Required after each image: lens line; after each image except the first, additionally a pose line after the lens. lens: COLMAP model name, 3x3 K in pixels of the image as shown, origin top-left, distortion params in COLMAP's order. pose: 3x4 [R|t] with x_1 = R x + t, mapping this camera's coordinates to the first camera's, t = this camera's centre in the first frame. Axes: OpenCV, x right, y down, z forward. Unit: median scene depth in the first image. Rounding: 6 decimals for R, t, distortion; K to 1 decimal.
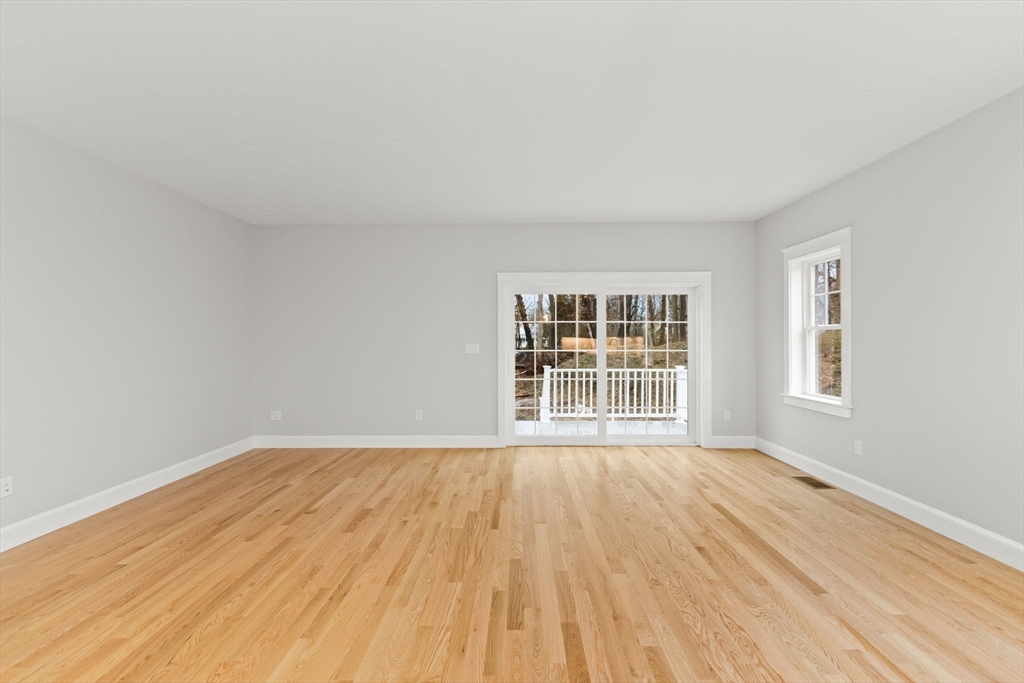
lens RADIAL K [[439.1, 0, 512.0], [0, 439.1, 339.6], [0, 0, 1]] dist [0.013907, -0.003014]
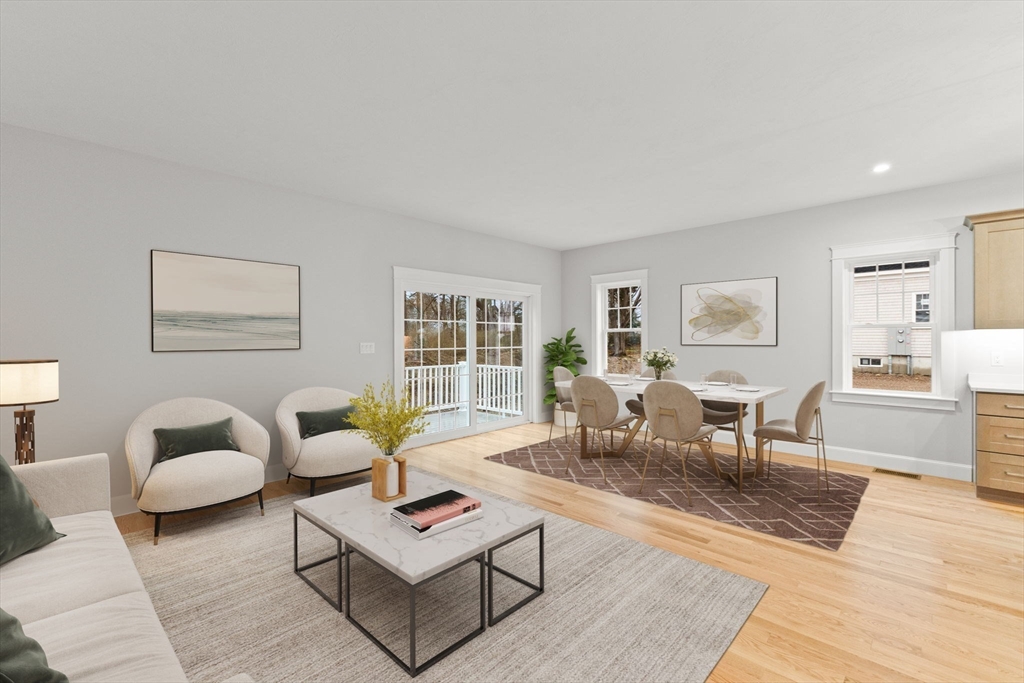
lens RADIAL K [[439.1, 0, 512.0], [0, 439.1, 339.6], [0, 0, 1]] dist [0.013907, -0.003014]
pose [[0.678885, -0.001335, 0.734243, -0.771280], [0.000056, 0.999998, 0.001766, 0.002441], [-0.734245, -0.001158, 0.678884, 0.264842]]
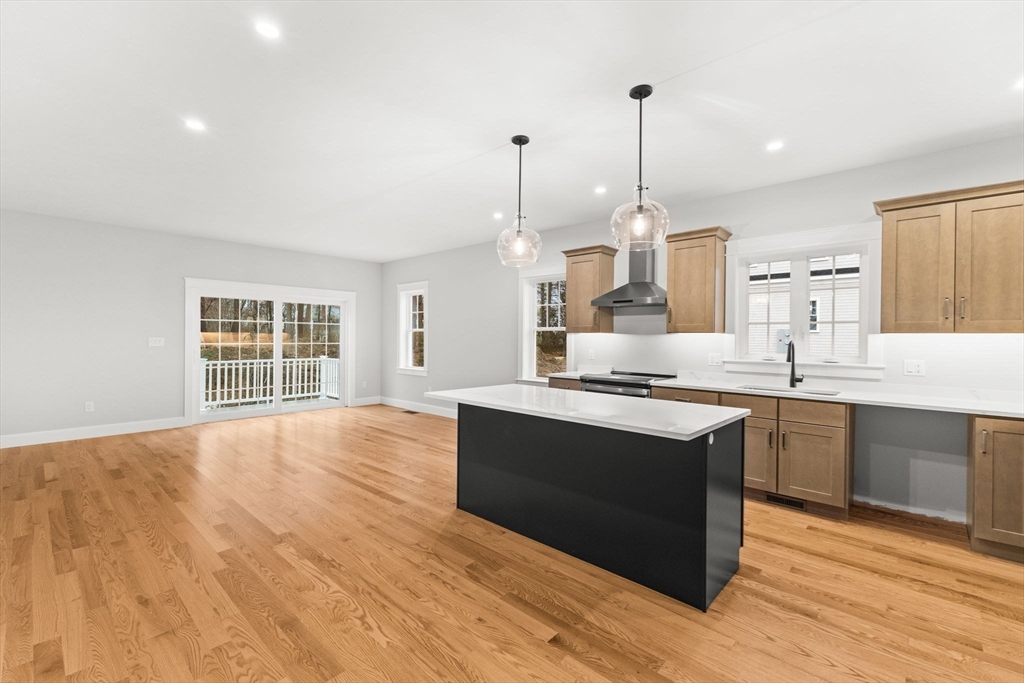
lens RADIAL K [[439.1, 0, 512.0], [0, 439.1, 339.6], [0, 0, 1]] dist [0.013907, -0.003014]
pose [[0.665580, 0.005006, 0.746310, -0.467753], [-0.011822, 0.999923, 0.003837, -0.001313], [-0.746233, -0.011377, 0.665588, -0.612661]]
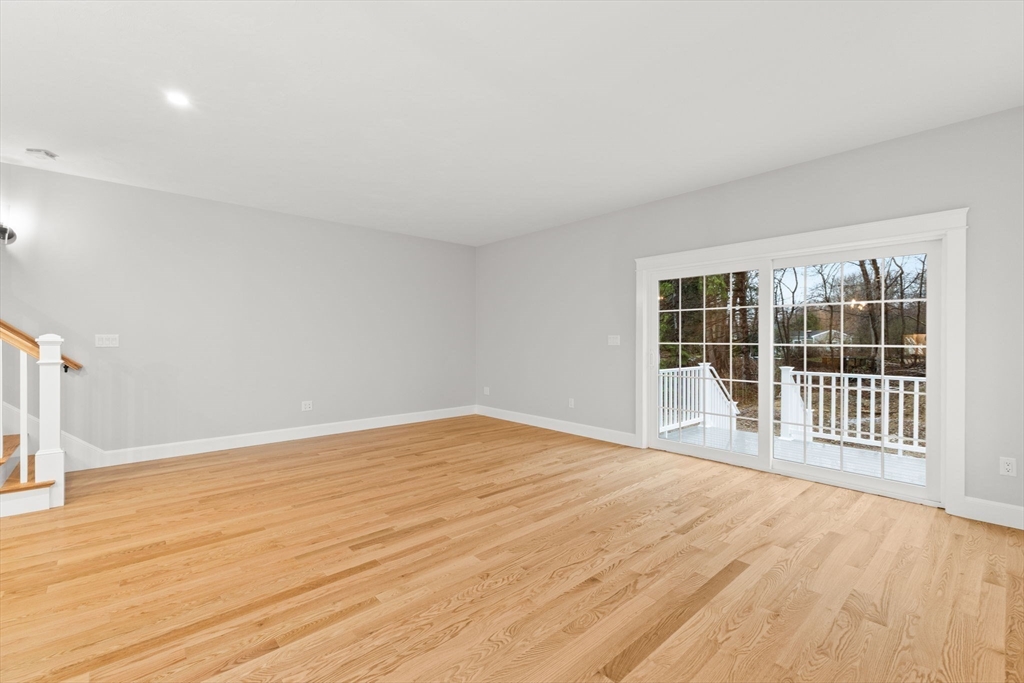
lens RADIAL K [[439.1, 0, 512.0], [0, 439.1, 339.6], [0, 0, 1]] dist [0.013907, -0.003014]
pose [[0.678766, 0.004693, -0.734339, 0.668820], [-0.002421, 0.999988, 0.004154, 0.021048], [0.734350, -0.001042, 0.678770, 0.249265]]
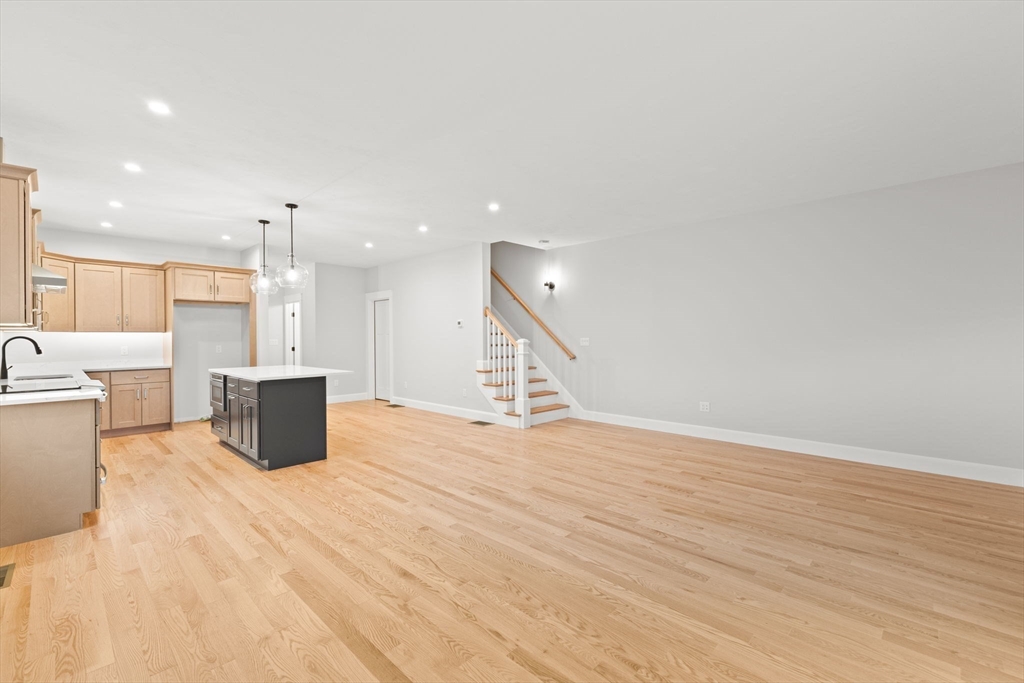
lens RADIAL K [[439.1, 0, 512.0], [0, 439.1, 339.6], [0, 0, 1]] dist [0.013907, -0.003014]
pose [[-0.684135, 0.009081, -0.729299, 0.660857], [0.008071, 0.999956, 0.004881, 0.010180], [0.729311, -0.002547, -0.684178, 1.273198]]
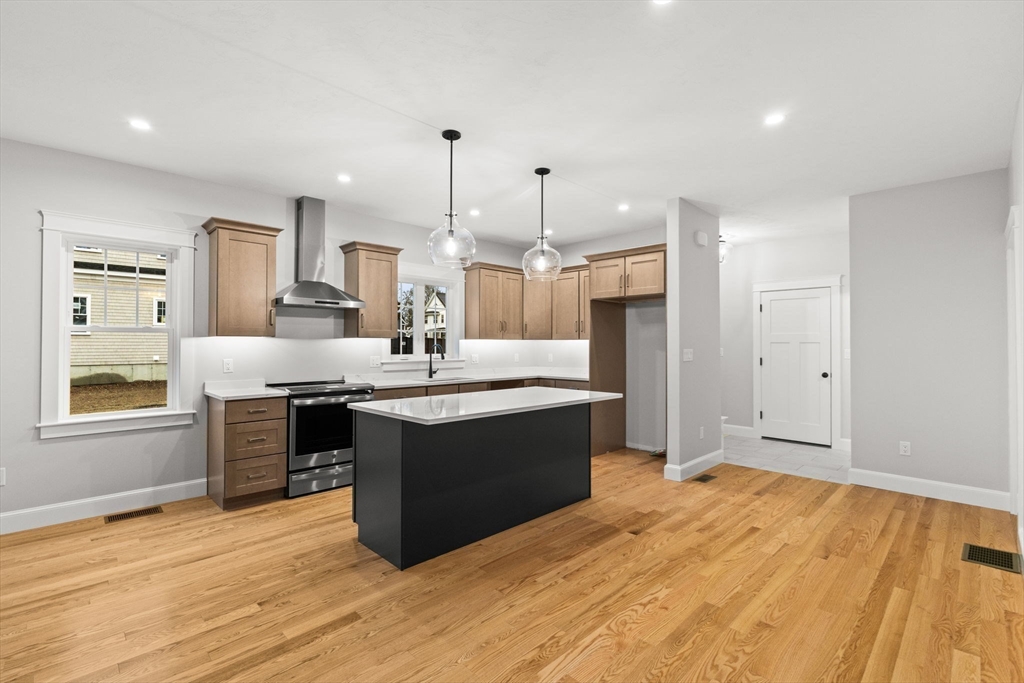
lens RADIAL K [[460.7, 0, 512.2], [0, 460.7, 339.7], [0, 0, 1]] dist [-0.001845, -0.001225]
pose [[-0.713487, 0.009109, 0.700609, -0.489842], [0.000085, 0.999917, -0.012914, 0.001552], [-0.700668, -0.009154, -0.713428, 0.443913]]
